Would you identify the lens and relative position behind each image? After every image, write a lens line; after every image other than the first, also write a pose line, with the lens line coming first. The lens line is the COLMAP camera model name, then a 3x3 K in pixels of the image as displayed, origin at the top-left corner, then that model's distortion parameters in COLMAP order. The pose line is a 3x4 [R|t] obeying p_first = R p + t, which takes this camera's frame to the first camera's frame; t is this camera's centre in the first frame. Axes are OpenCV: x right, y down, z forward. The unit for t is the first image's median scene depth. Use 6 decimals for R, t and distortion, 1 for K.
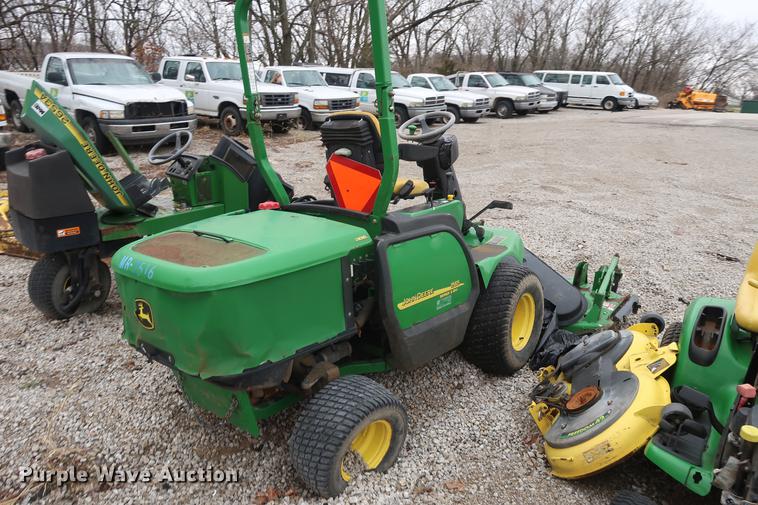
lens RADIAL K [[522.0, 0, 379.0], [0, 522.0, 252.5], [0, 0, 1]] dist [-0.014734, 0.002931]
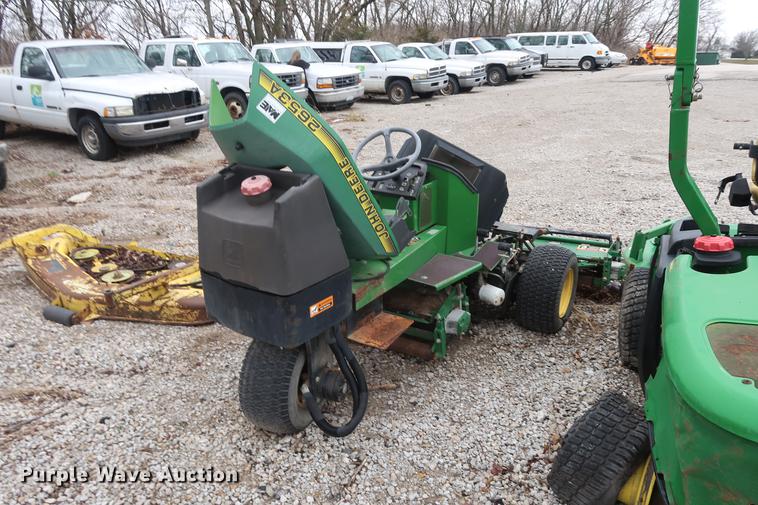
lens RADIAL K [[521.6, 0, 379.0], [0, 521.6, 252.5], [0, 0, 1]] dist [-0.024125, 0.007227]
pose [[0.991673, -0.095938, 0.085905, -0.102370], [0.091960, 0.994550, 0.049139, -0.022673], [-0.090151, -0.040830, 0.995091, 0.066885]]
